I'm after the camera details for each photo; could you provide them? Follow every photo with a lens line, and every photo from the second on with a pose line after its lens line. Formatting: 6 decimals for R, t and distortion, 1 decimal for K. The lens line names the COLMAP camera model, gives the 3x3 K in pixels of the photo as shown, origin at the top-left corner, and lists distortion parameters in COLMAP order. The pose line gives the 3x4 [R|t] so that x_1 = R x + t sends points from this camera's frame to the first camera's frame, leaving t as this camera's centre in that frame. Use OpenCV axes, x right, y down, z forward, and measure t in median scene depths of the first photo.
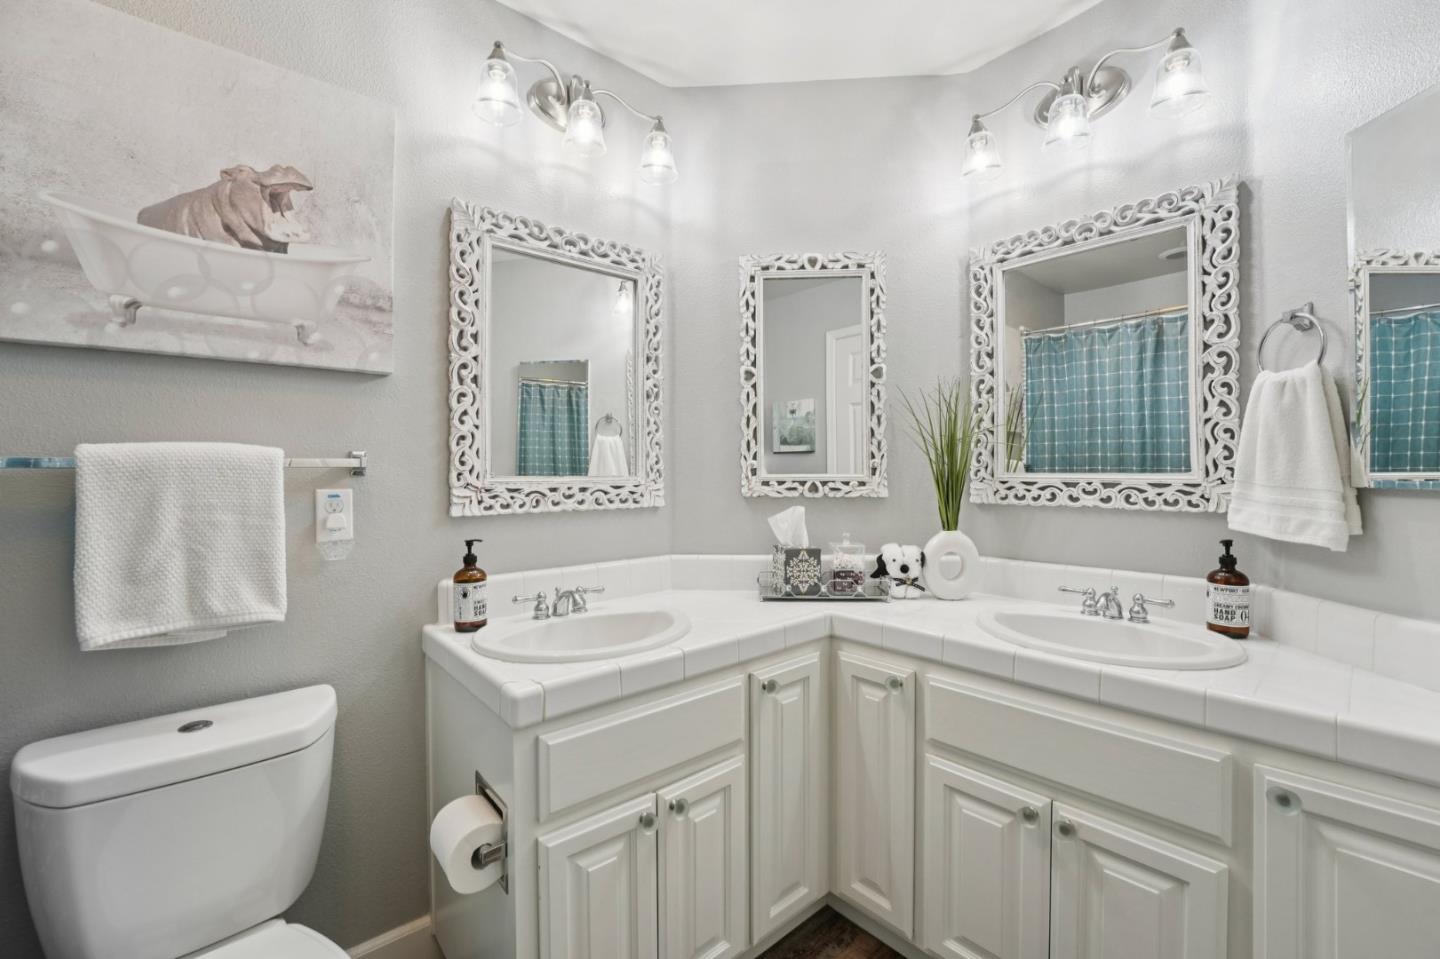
lens RADIAL K [[583.8, 0, 709.6], [0, 583.8, 471.8], [0, 0, 1]] dist [-0.034567, 0.003817]
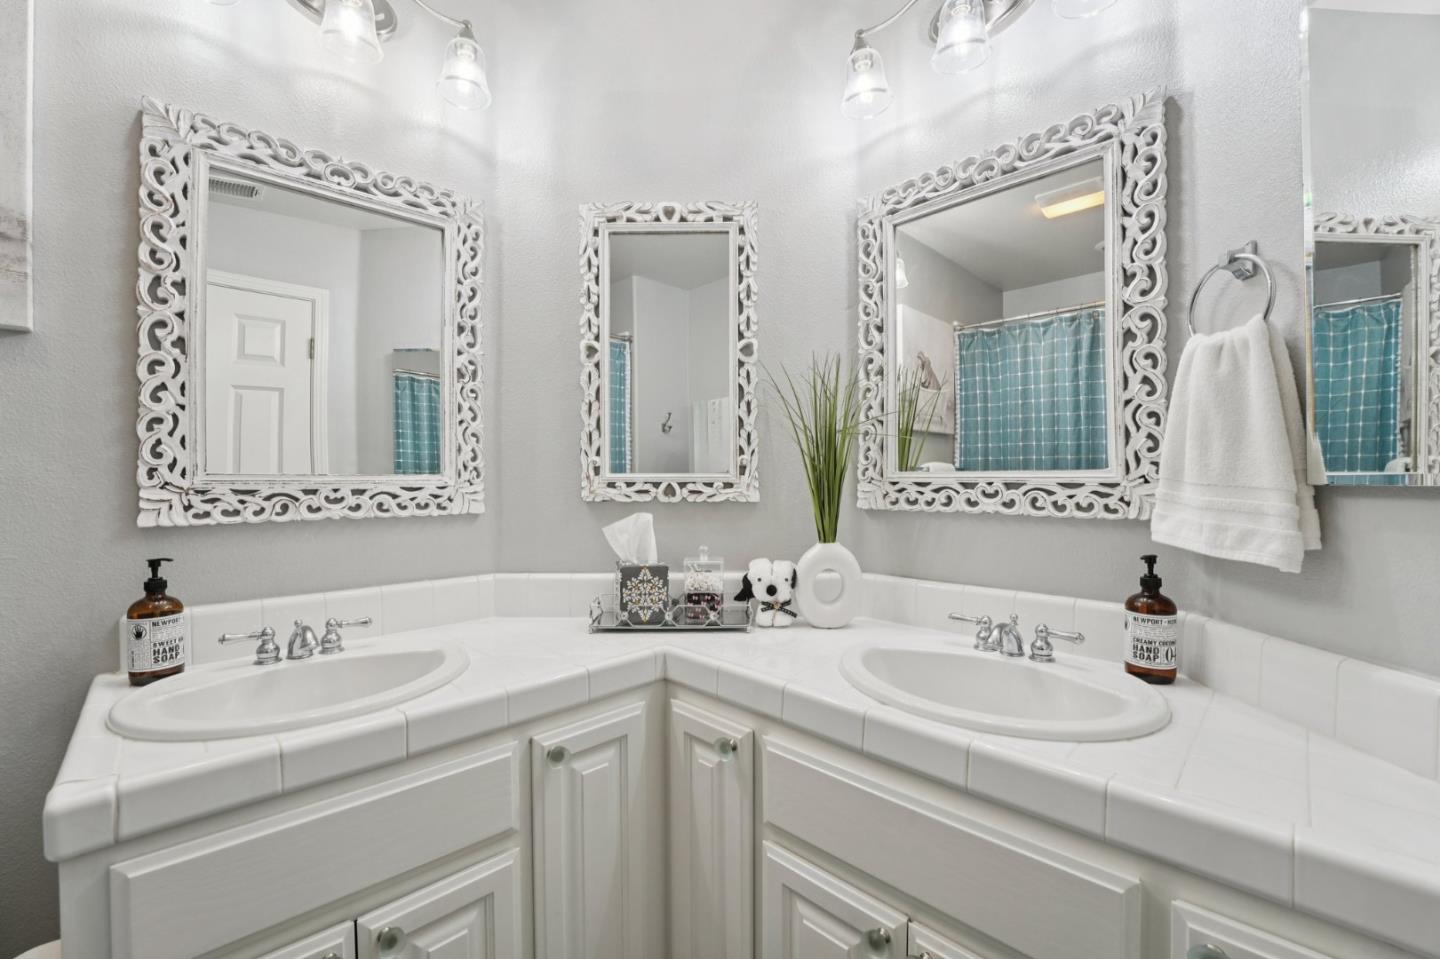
lens RADIAL K [[583.8, 0, 714.1], [0, 583.8, 483.0], [0, 0, 1]] dist [-0.034567, 0.003817]
pose [[0.997816, 0.000536, 0.066052, 0.233049], [-0.000903, 0.999984, 0.005529, 0.015761], [-0.066048, -0.005577, 0.997801, 0.228754]]
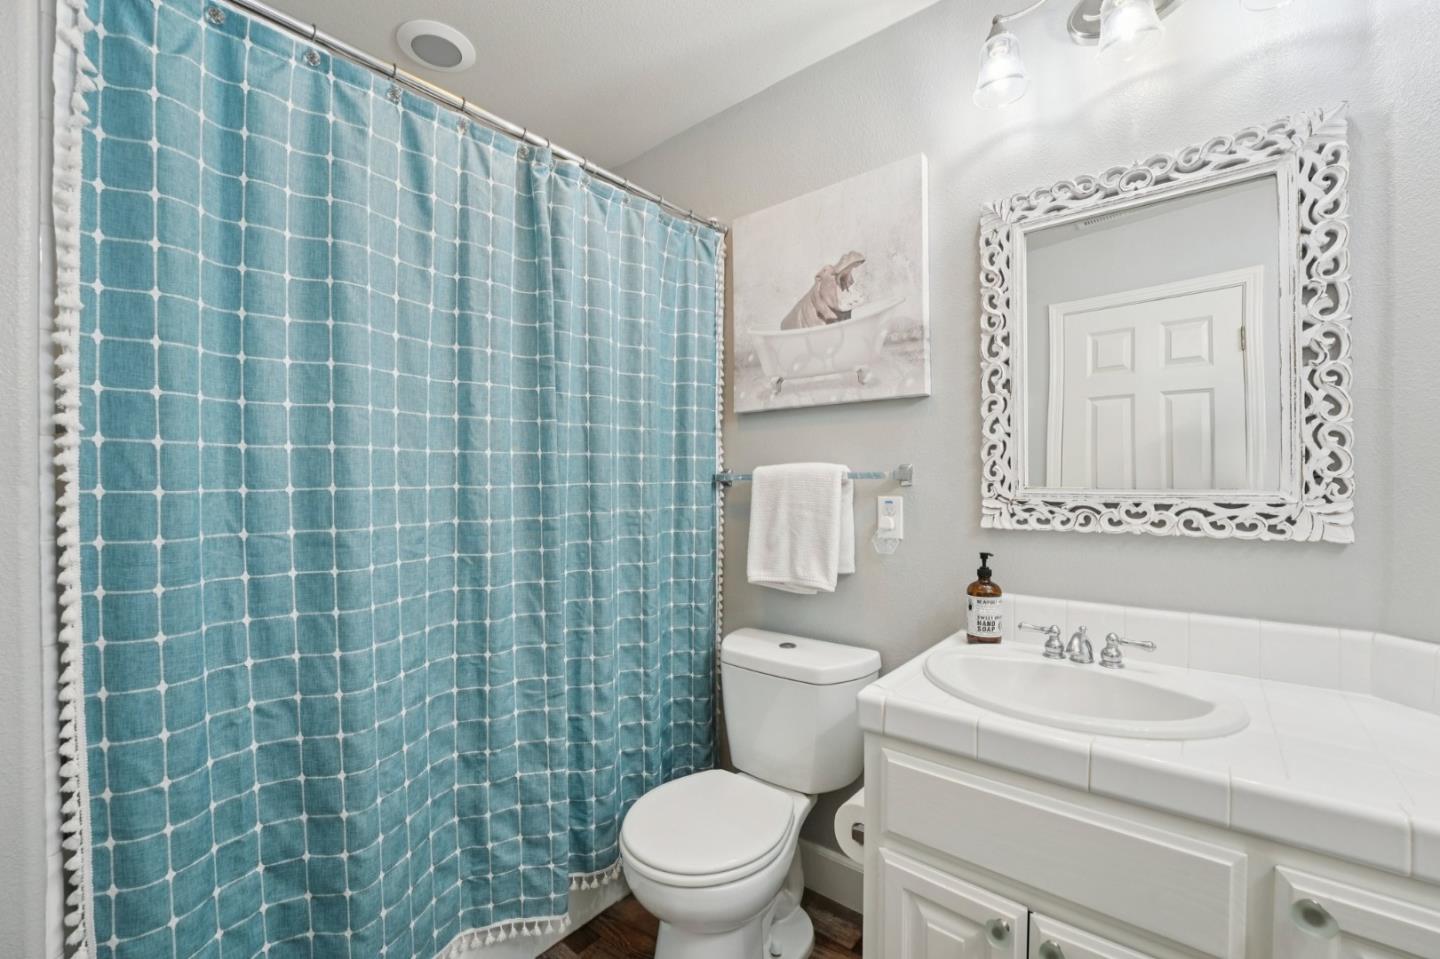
lens RADIAL K [[583.8, 0, 719.0], [0, 583.8, 484.4], [0, 0, 1]] dist [-0.034567, 0.003817]
pose [[0.172406, 0.010261, -0.984973, 0.443024], [0.006703, 0.999910, 0.011590, -0.010910], [0.985003, -0.008600, 0.172321, 0.377311]]
